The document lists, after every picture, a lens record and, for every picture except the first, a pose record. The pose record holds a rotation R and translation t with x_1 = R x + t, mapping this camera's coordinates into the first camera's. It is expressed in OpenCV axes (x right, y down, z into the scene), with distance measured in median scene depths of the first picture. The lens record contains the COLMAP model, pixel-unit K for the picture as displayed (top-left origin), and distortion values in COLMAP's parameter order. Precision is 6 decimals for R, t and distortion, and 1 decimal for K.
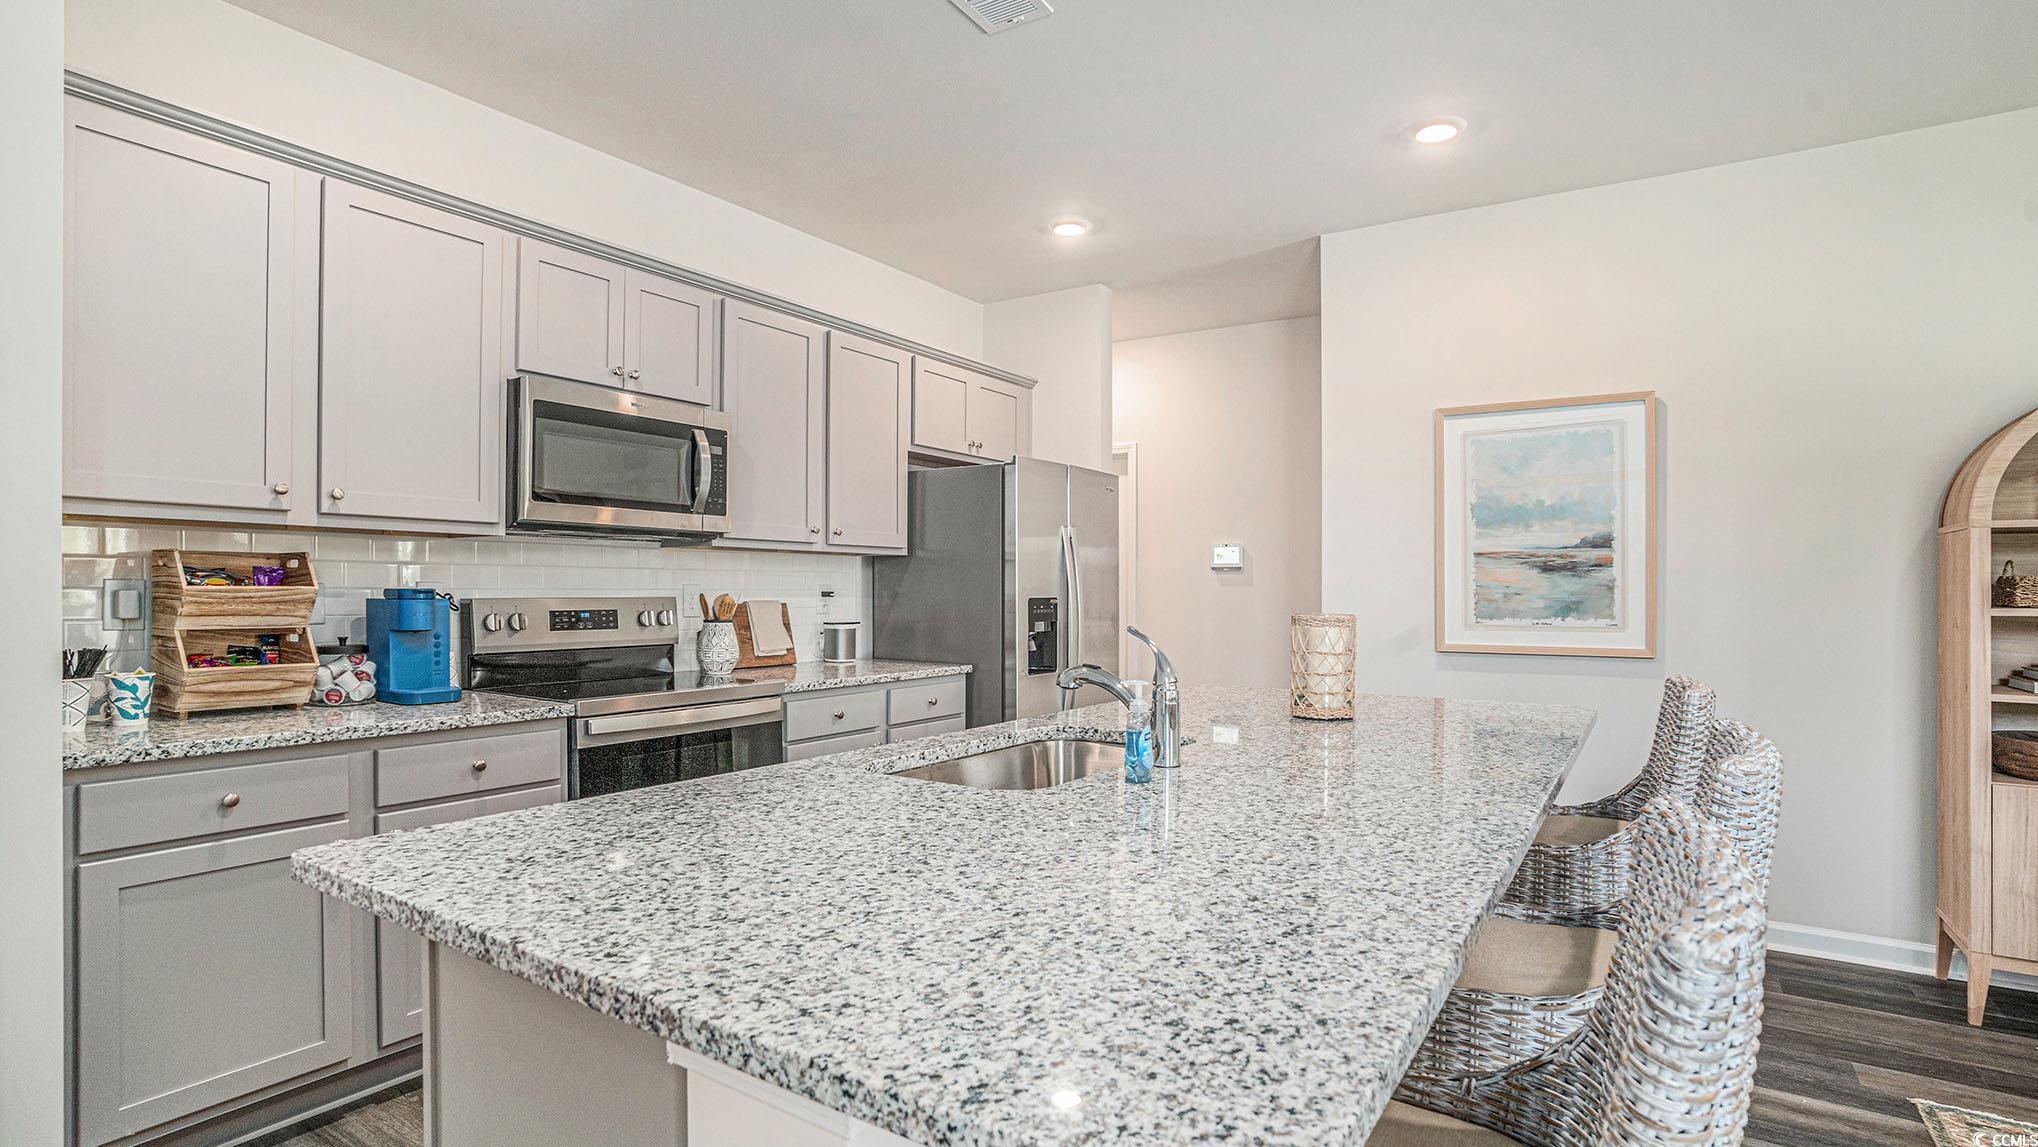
lens RADIAL K [[1024.4, 0, 1020.3], [0, 1024.4, 580.8], [0, 0, 1]] dist [-0.032517, 0.009279]
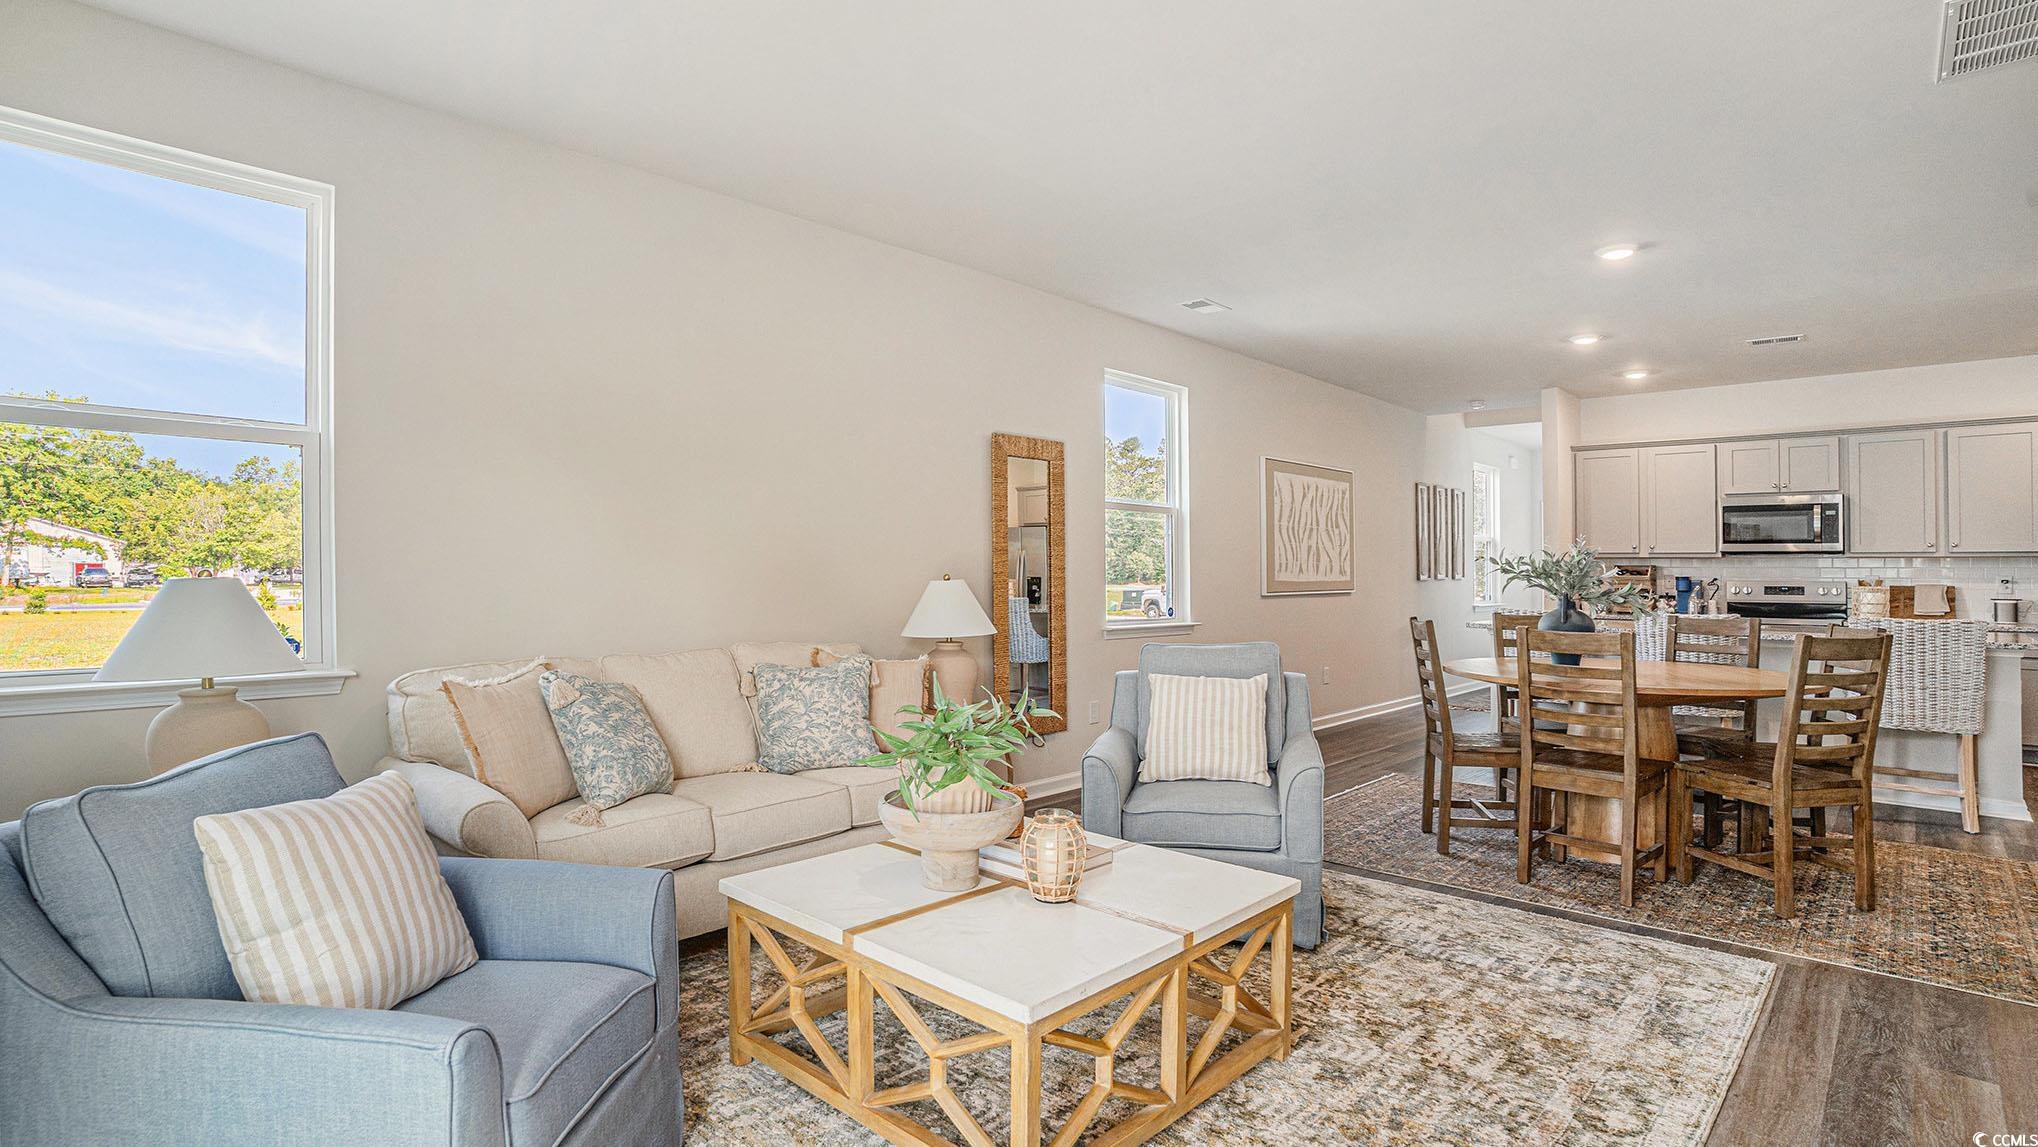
lens RADIAL K [[1024.4, 0, 1009.4], [0, 1024.4, 574.0], [0, 0, 1]] dist [-0.032517, 0.009279]
pose [[-0.162071, -0.002940, -0.986775, 2.163630], [0.002520, 0.999991, -0.003393, 0.003531], [0.986776, -0.003037, -0.162062, -0.370349]]
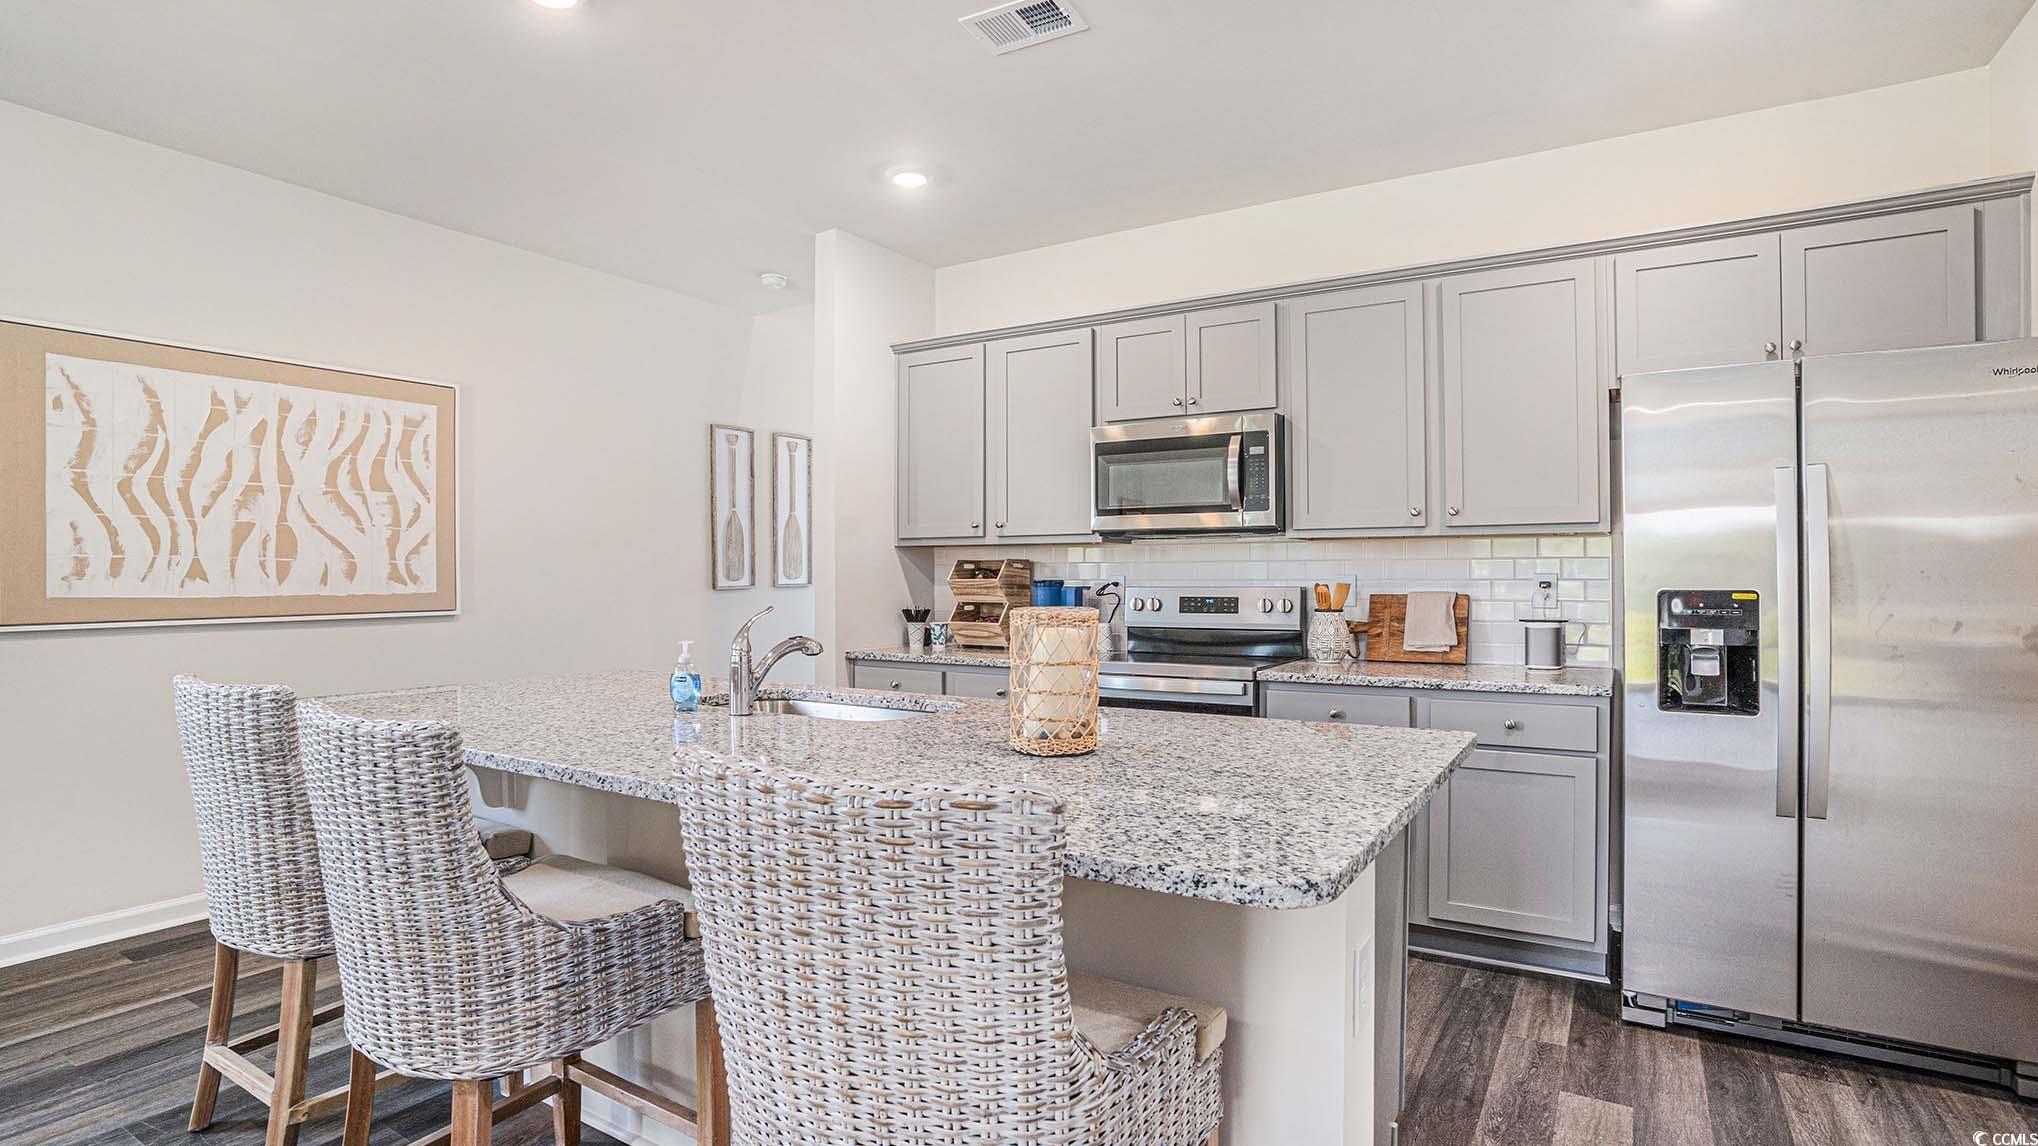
lens RADIAL K [[1024.4, 0, 1010.4], [0, 1024.4, 568.4], [0, 0, 1]] dist [-0.032517, 0.009279]
pose [[0.015746, -0.013892, -0.999780, 0.817019], [0.012529, 0.999828, -0.013696, 0.008492], [0.999798, -0.012311, 0.015917, 0.761547]]
